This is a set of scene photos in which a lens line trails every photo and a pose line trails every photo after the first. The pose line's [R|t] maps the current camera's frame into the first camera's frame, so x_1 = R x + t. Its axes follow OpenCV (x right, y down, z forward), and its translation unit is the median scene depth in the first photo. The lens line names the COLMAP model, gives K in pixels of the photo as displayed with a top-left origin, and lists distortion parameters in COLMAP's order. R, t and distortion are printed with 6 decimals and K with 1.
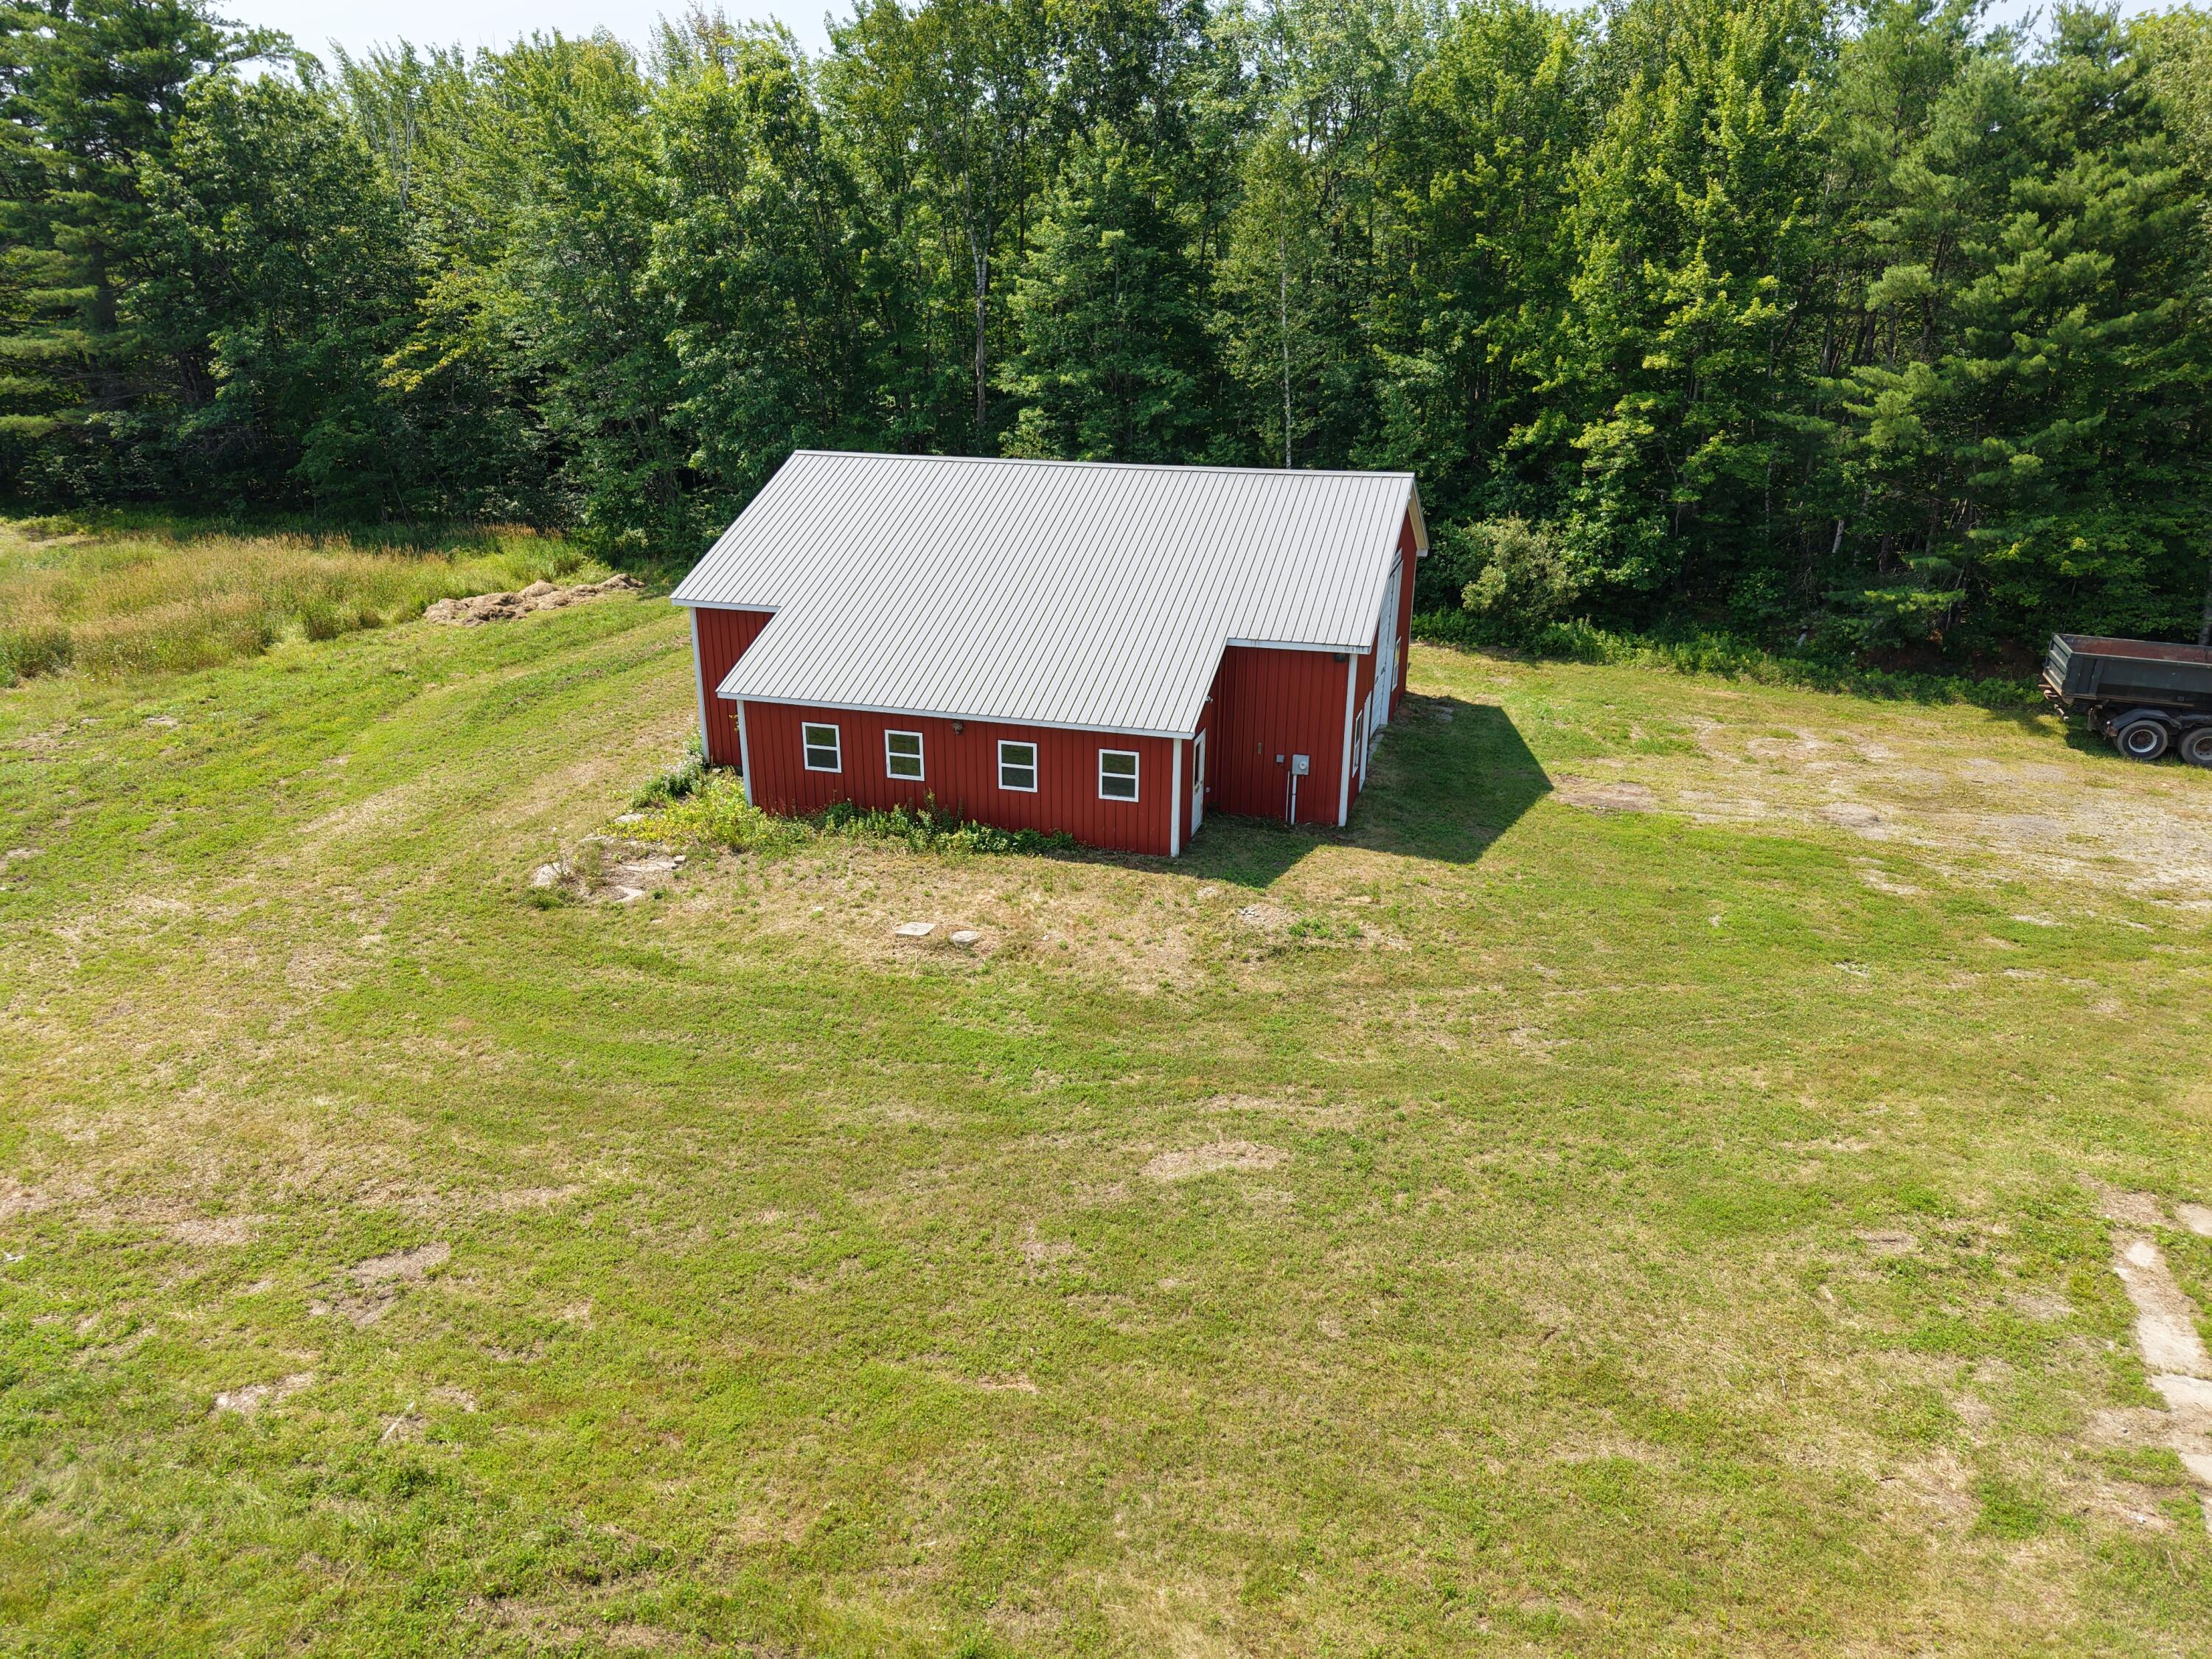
lens RADIAL K [[1486.4, 0, 1106.0], [0, 1486.4, 829.5], [0, 0, 1]] dist [0.004067, -0.003042]
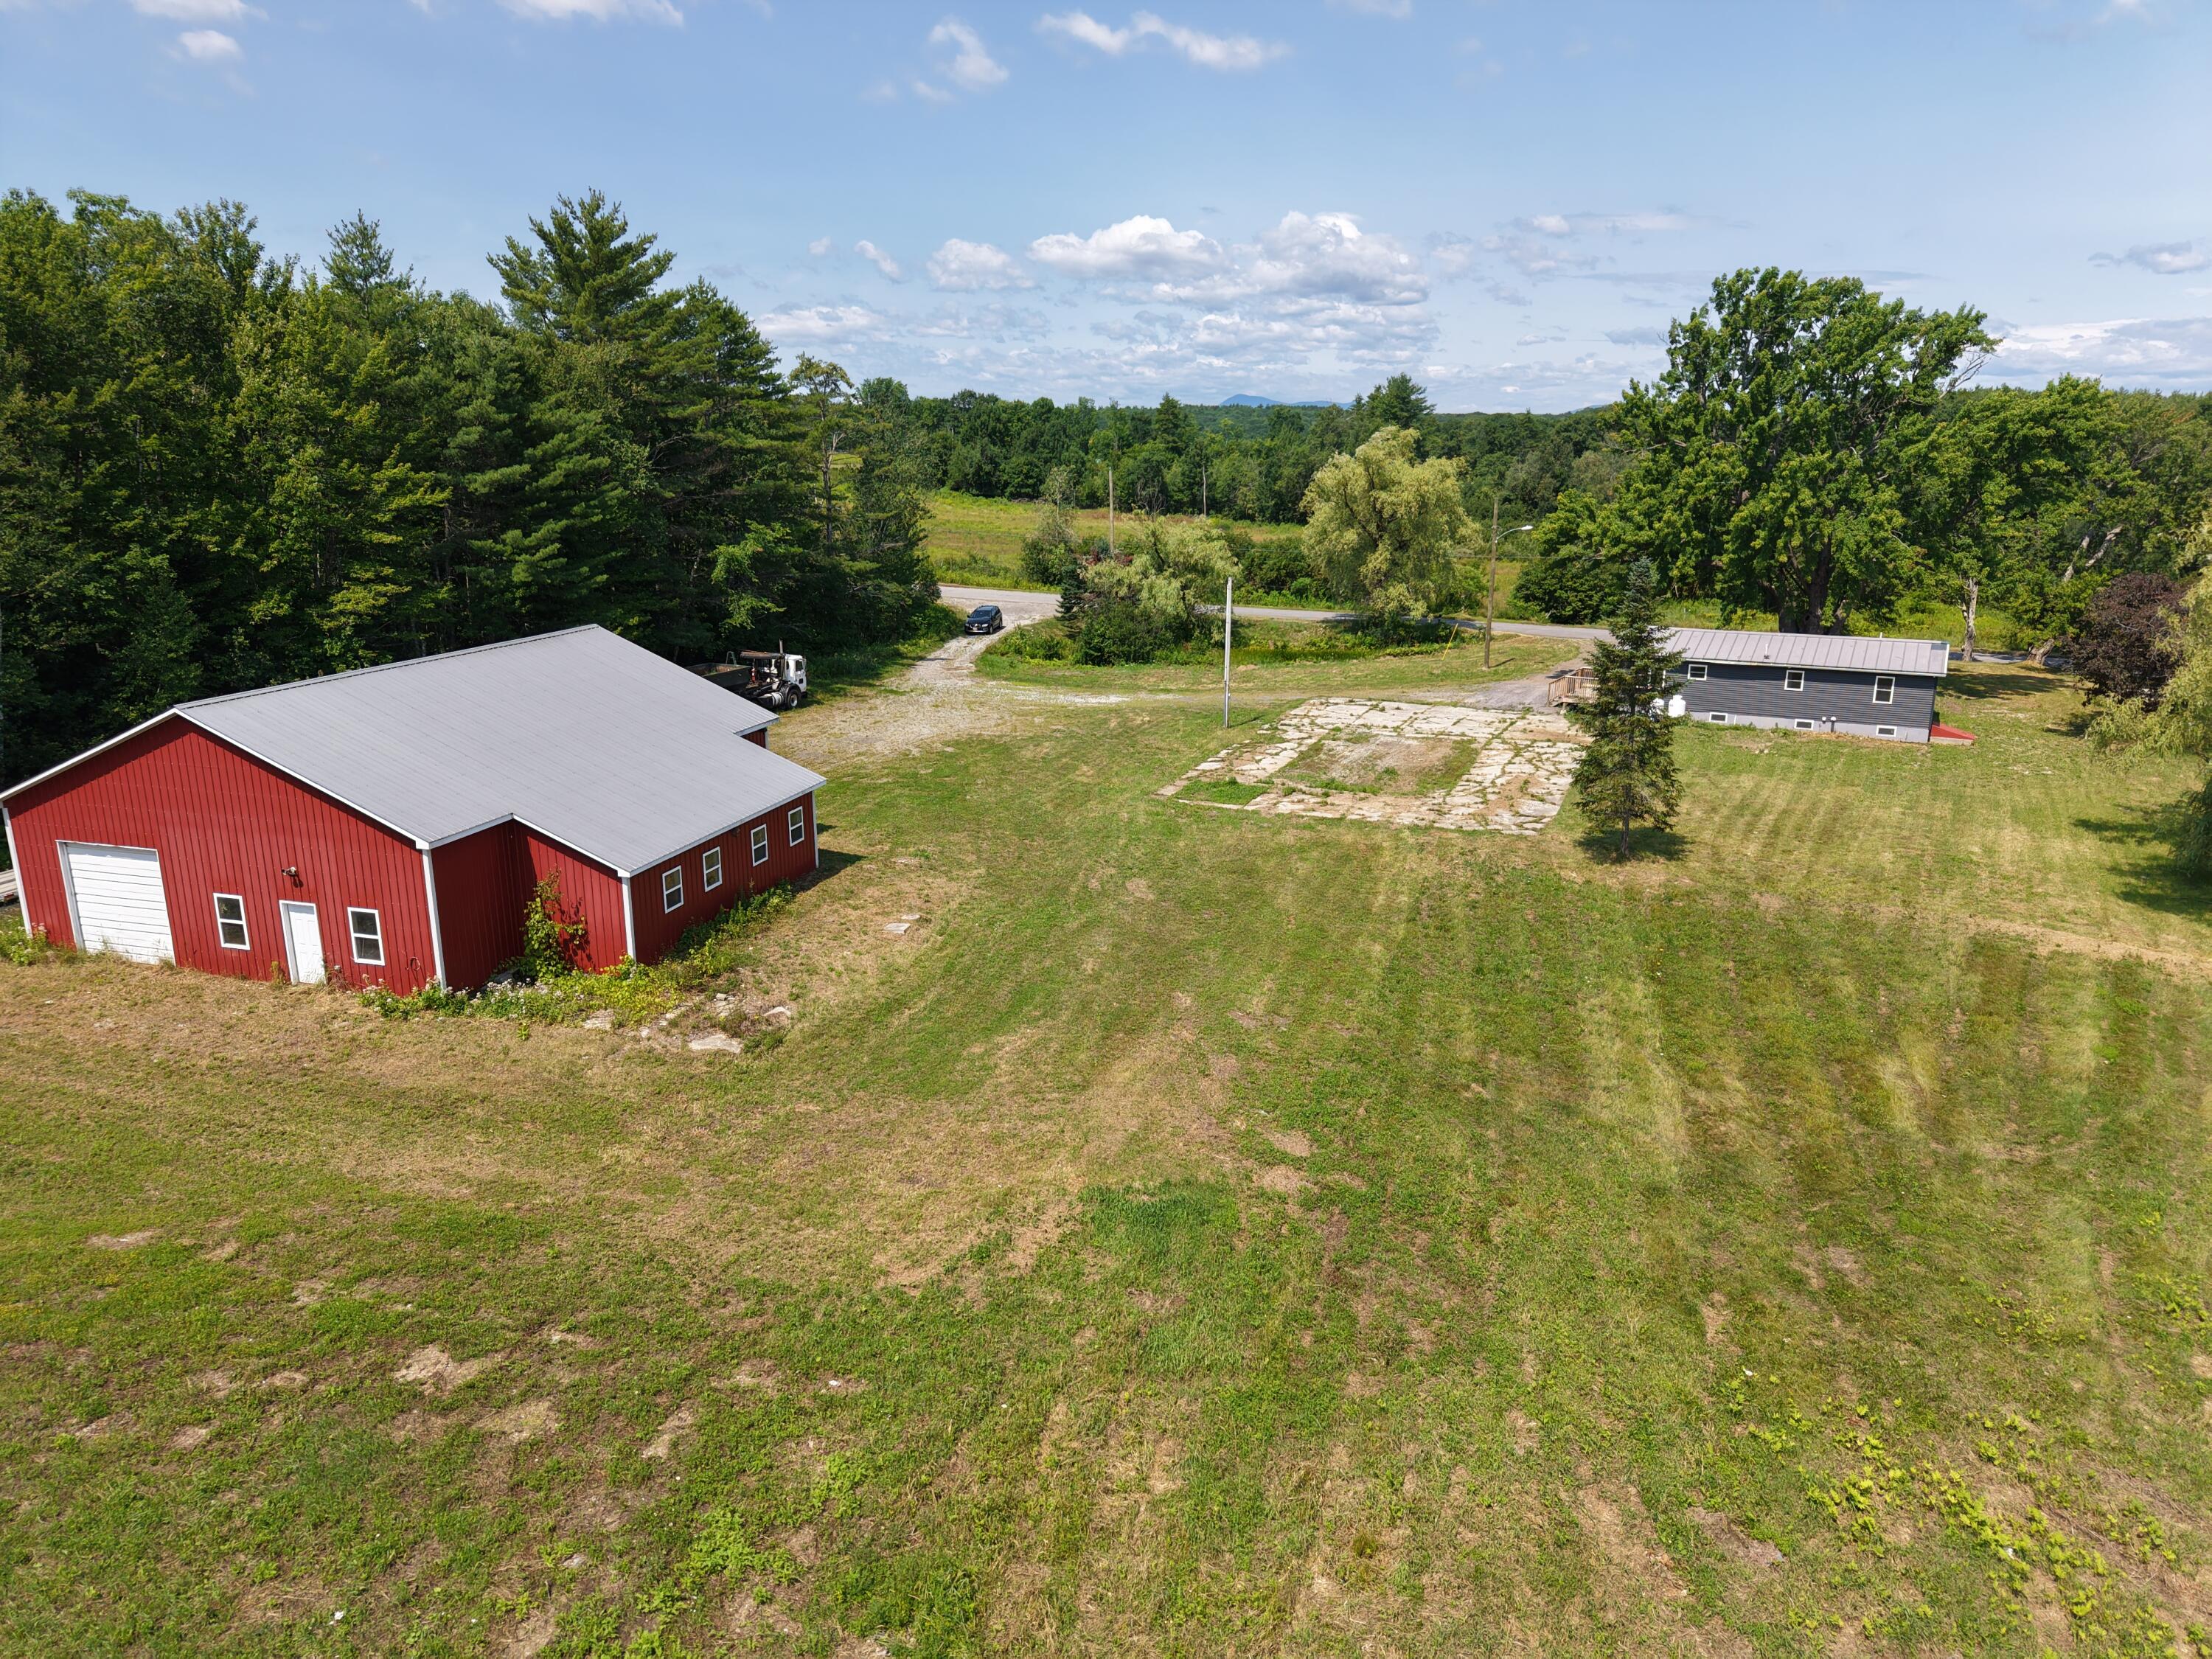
lens RADIAL K [[1507.5, 0, 1088.6], [0, 1507.5, 816.9], [0, 0, 1]] dist [0.055239, -0.090159]
pose [[-0.002131, -0.250832, 0.968028, -1.055036], [0.333772, 0.912339, 0.237137, -0.221867], [-0.942651, 0.323606, 0.081777, 0.434854]]
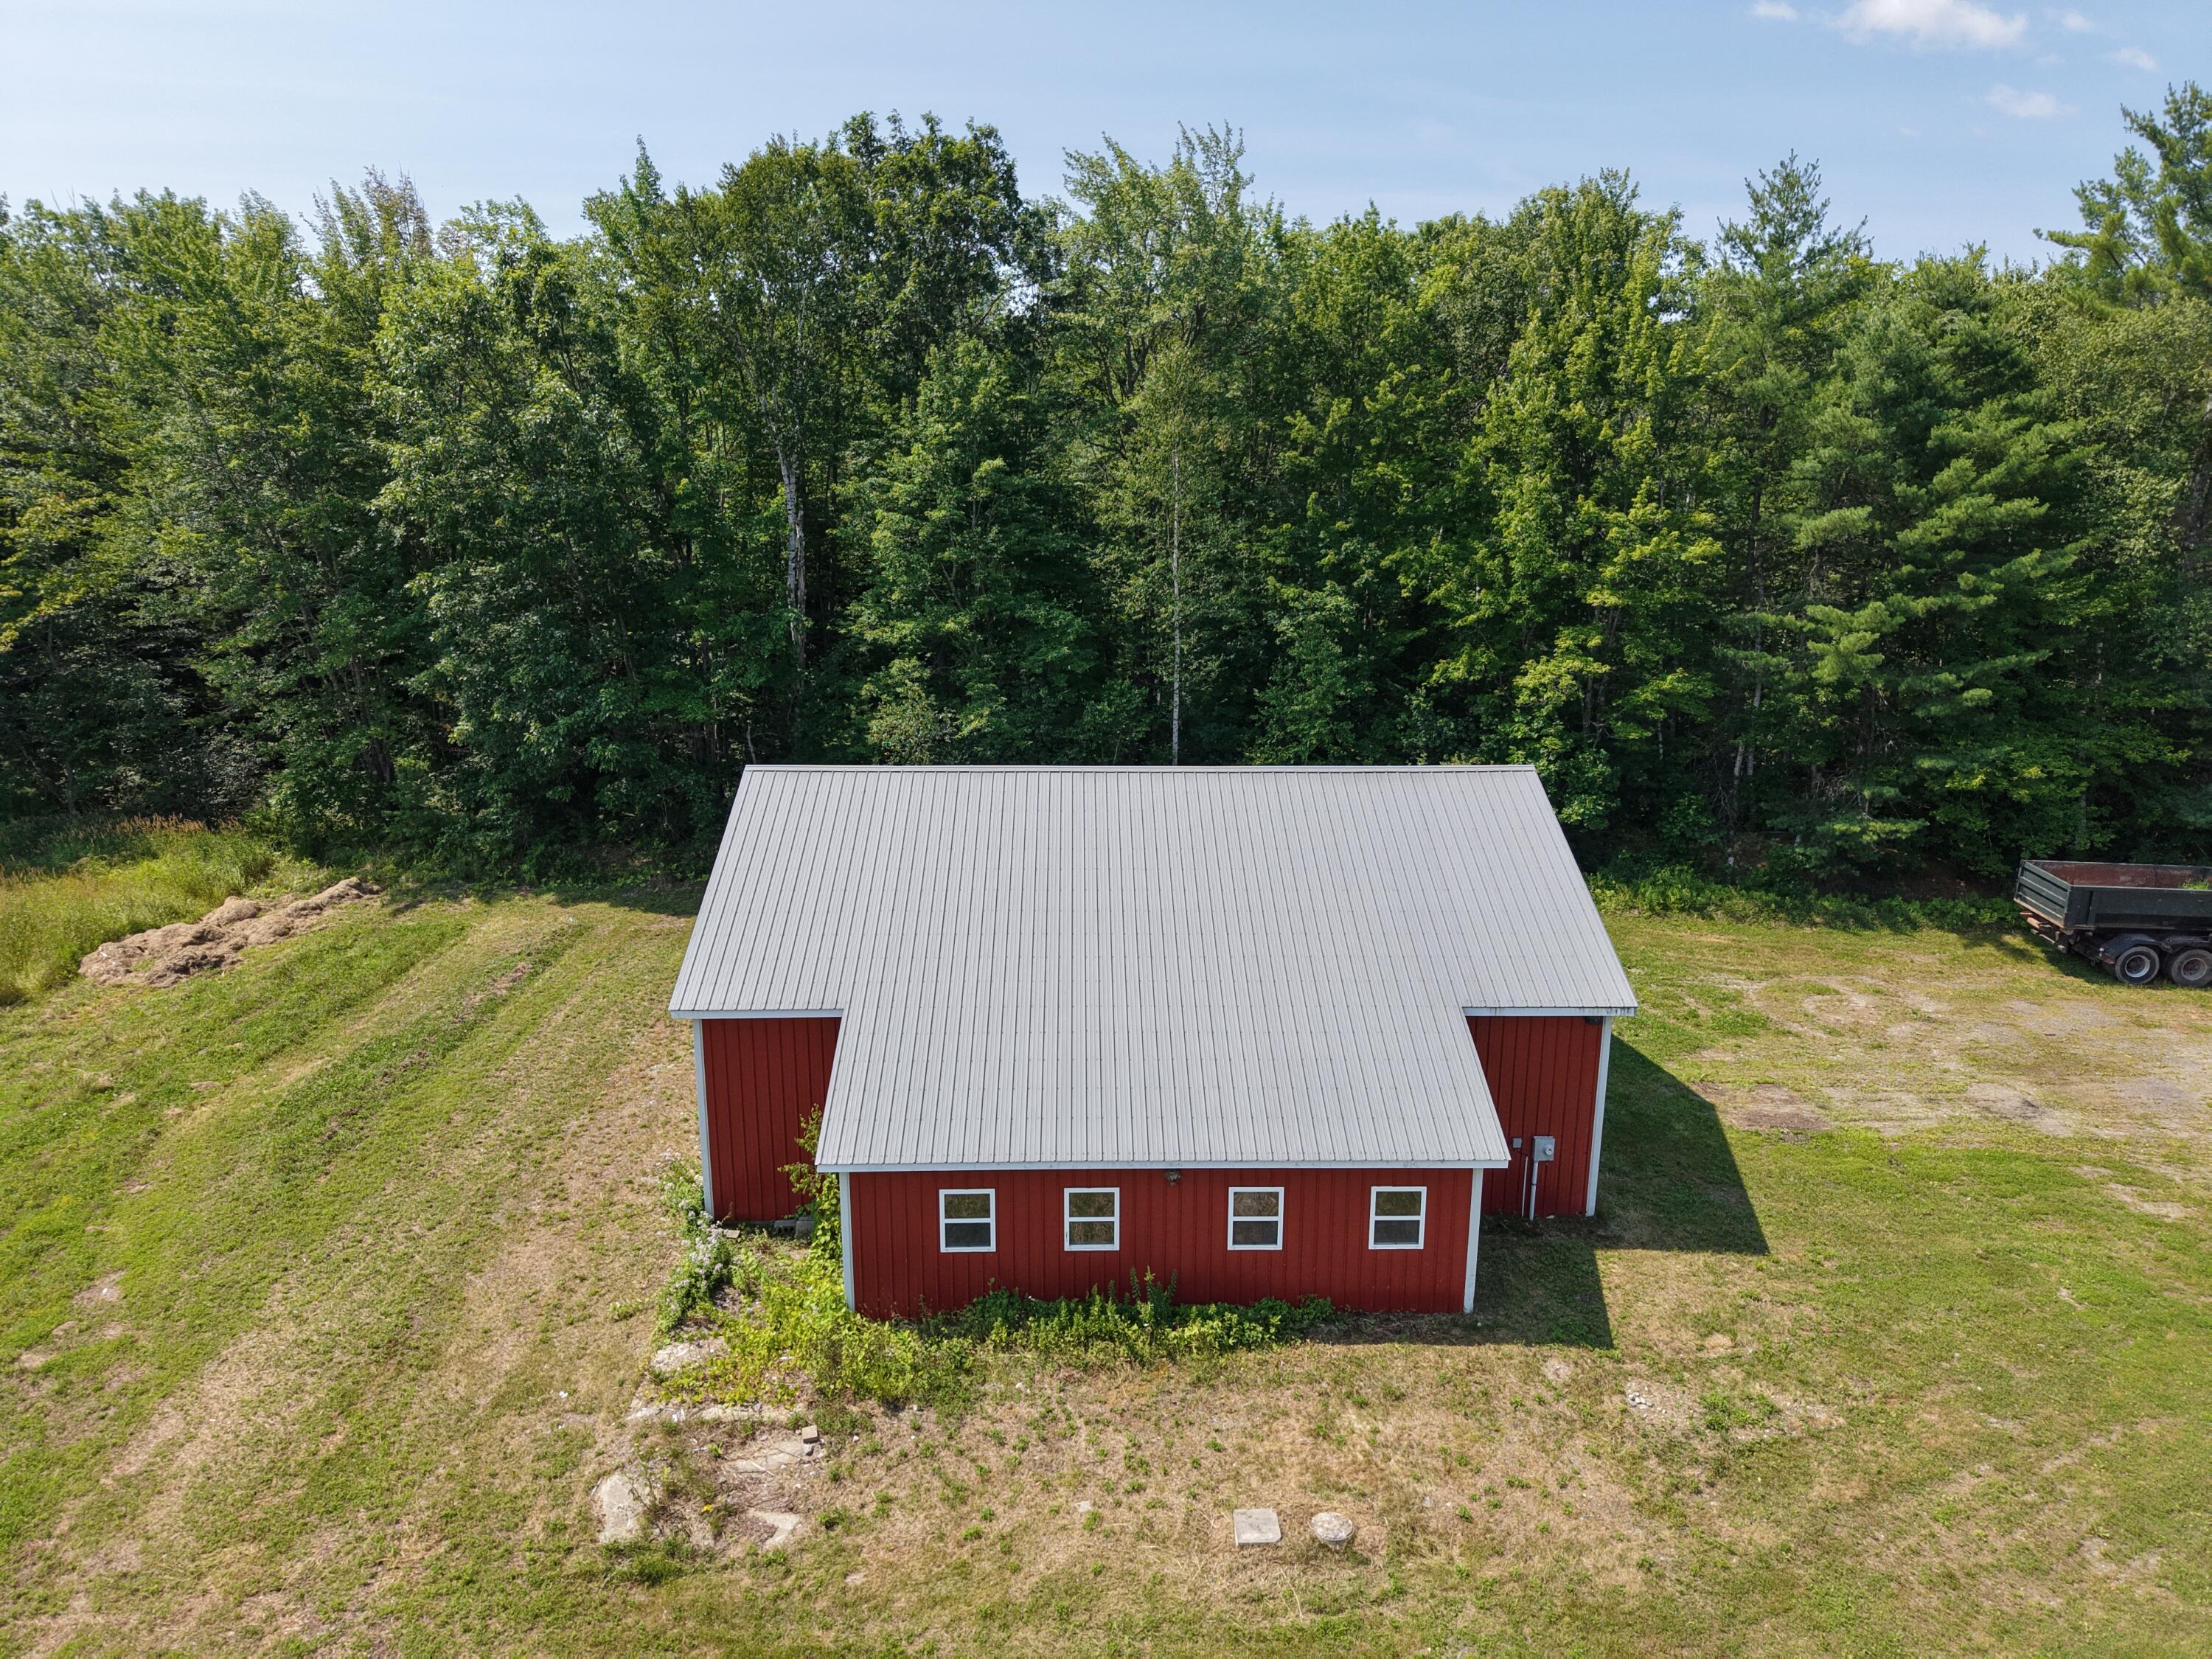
lens RADIAL K [[1480.0, 0, 1106.0], [0, 1480.0, 829.5], [0, 0, 1]] dist [0.005974, 0.000122]
pose [[0.952397, -0.078507, 0.294579, -0.250901], [0.103964, 0.991990, -0.071750, -0.143841], [-0.286586, 0.098960, 0.952930, 0.213058]]
